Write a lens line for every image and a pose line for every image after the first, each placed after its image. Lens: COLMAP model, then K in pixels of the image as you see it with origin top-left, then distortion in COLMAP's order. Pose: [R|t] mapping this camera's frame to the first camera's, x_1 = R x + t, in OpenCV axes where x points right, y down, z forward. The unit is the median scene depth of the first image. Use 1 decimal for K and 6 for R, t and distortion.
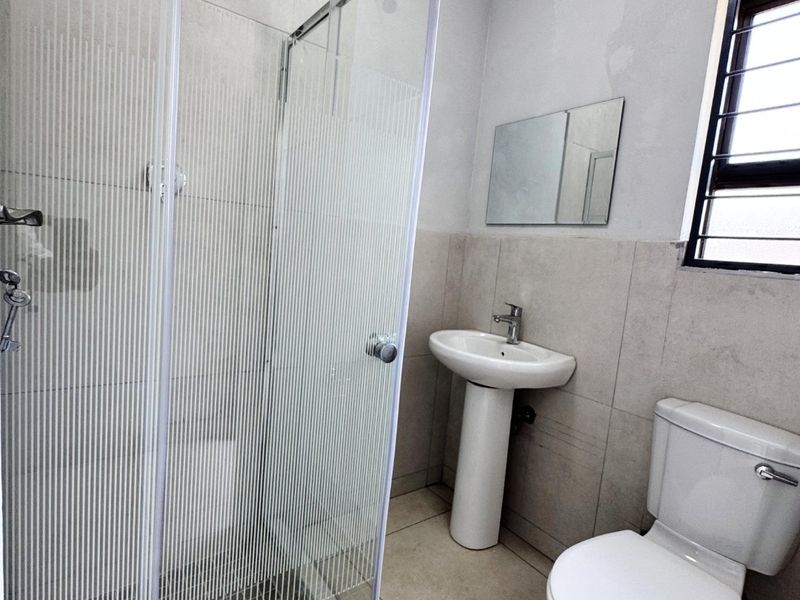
lens RADIAL K [[429.8, 0, 398.3], [0, 429.8, 297.4], [0, 0, 1]] dist [-0.011115, 0.001132]
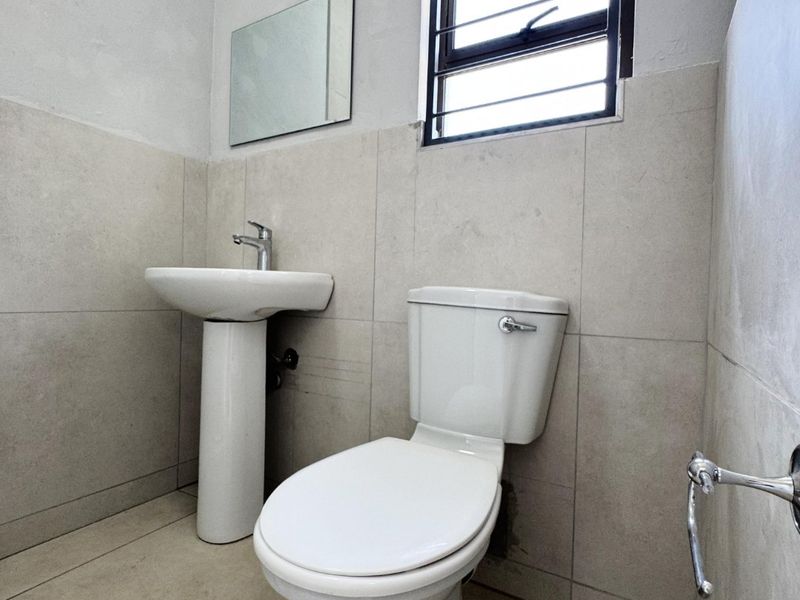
lens RADIAL K [[429.8, 0, 400.8], [0, 429.8, 298.9], [0, 0, 1]] dist [-0.011115, 0.001132]
pose [[0.910552, -0.061567, 0.408783, 0.172455], [0.091129, 0.994416, -0.053217, 0.230429], [-0.403224, 0.085709, 0.911079, 0.155512]]
